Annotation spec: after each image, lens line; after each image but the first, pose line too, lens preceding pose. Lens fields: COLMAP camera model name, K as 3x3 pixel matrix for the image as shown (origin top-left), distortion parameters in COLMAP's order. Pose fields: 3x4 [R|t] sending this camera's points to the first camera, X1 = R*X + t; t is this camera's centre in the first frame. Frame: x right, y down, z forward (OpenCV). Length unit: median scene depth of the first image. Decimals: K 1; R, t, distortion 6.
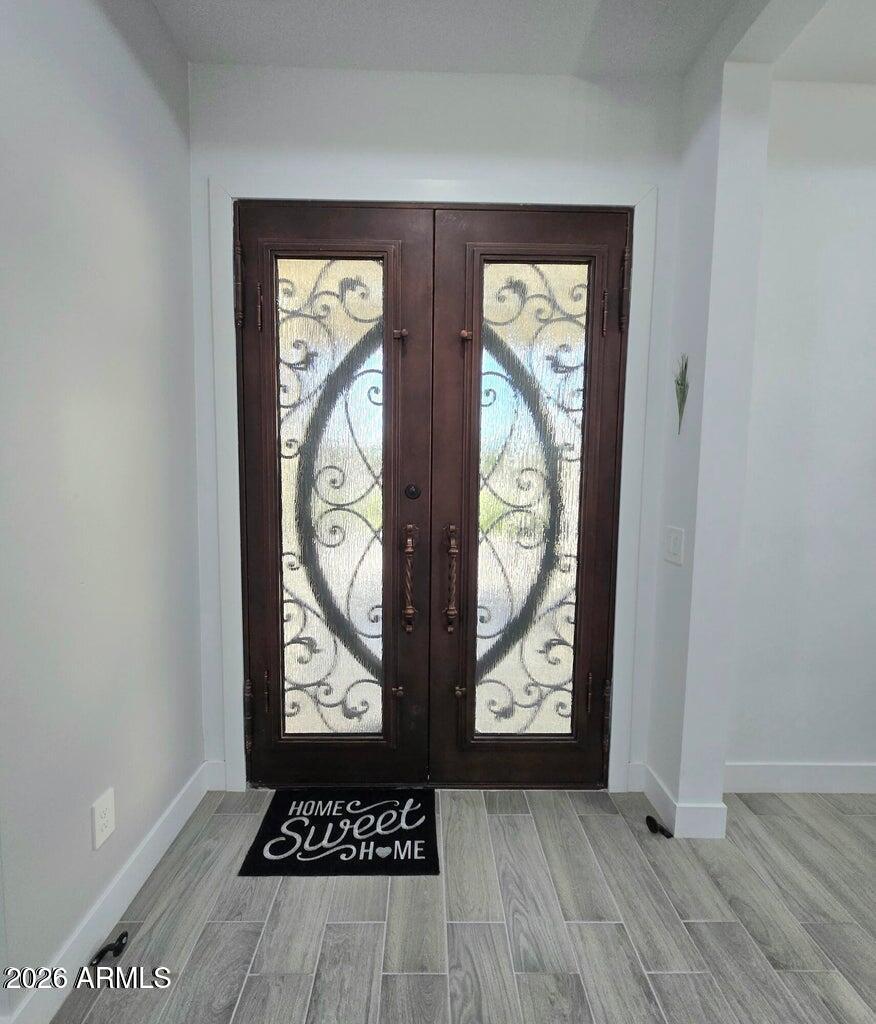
lens RADIAL K [[455.8, 0, 437.2], [0, 455.8, 512.9], [0, 0, 1]] dist [0.000452, -0.001057]
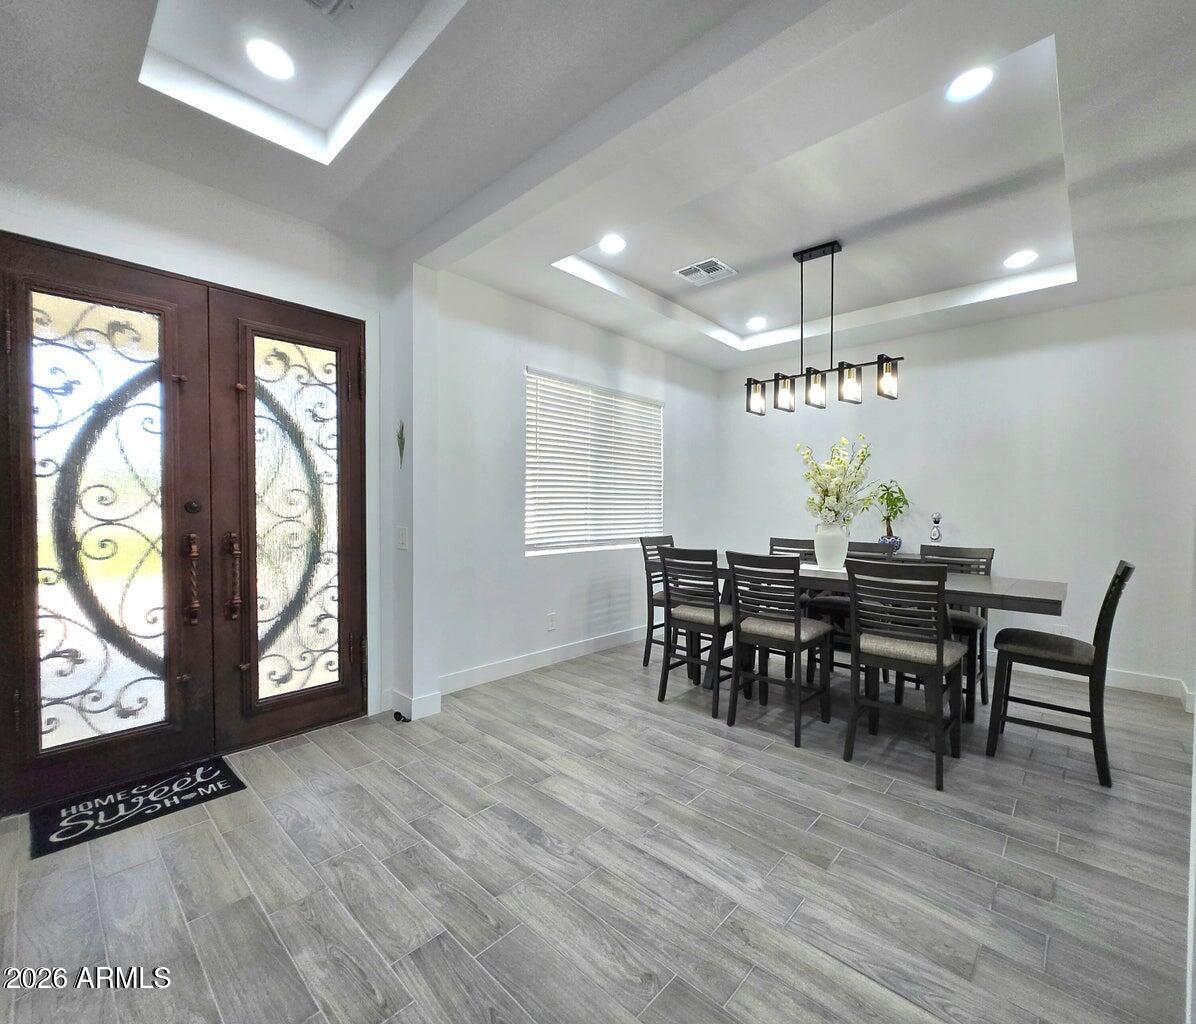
lens RADIAL K [[532.4, 0, 596.8], [0, 532.4, 512.2], [0, 0, 1]] dist [0.000452, -0.001057]
pose [[0.693750, -0.019945, 0.719940, -0.324420], [0.069200, 0.996838, -0.039067, 0.094675], [-0.716884, 0.076922, 0.692936, -0.737424]]
